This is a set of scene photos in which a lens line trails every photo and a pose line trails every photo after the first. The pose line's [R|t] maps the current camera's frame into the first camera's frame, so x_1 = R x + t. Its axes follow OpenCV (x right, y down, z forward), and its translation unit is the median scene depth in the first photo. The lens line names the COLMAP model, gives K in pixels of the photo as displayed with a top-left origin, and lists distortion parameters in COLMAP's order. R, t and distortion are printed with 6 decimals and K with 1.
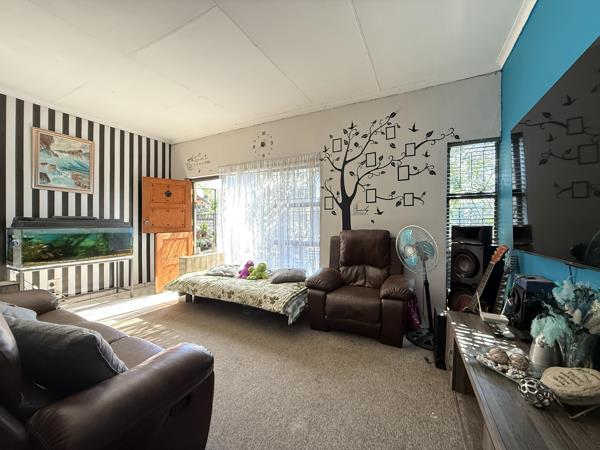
lens RADIAL K [[239.6, 0, 300.0], [0, 239.6, 225.0], [0, 0, 1]] dist [-0.001184, -0.000012]
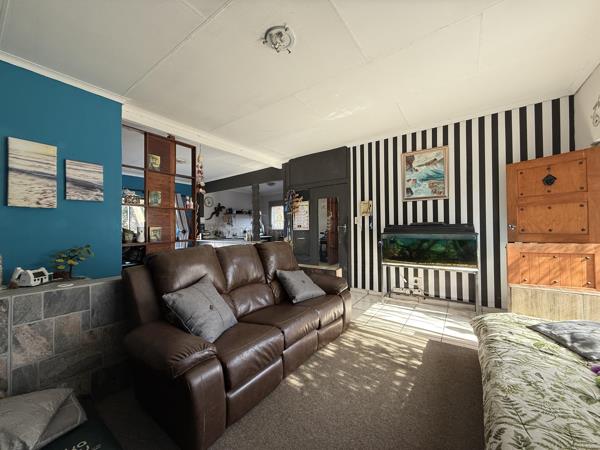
lens RADIAL K [[239.6, 0, 300.0], [0, 239.6, 225.0], [0, 0, 1]] dist [-0.001184, -0.000012]
pose [[-0.130916, -0.017027, -0.991247, 0.205937], [0.006373, 0.999817, -0.018016, -0.009889], [0.991373, -0.008675, -0.130783, 0.605337]]
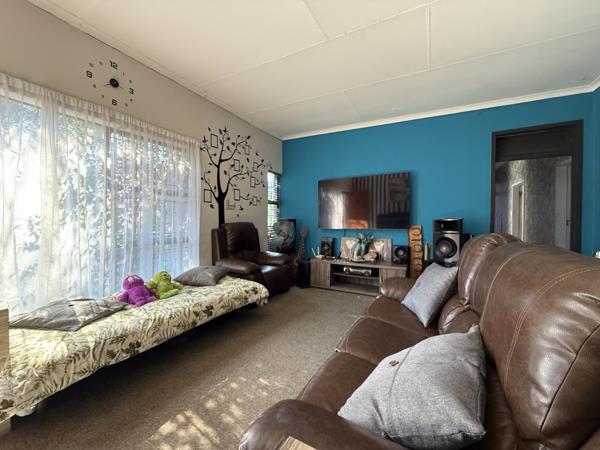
lens RADIAL K [[239.6, 0, 300.0], [0, 239.6, 225.0], [0, 0, 1]] dist [-0.001184, -0.000012]
pose [[0.030728, -0.018511, 0.999356, -0.876377], [0.001408, 0.999828, 0.018476, 0.010661], [-0.999527, 0.000839, 0.030749, 0.602741]]
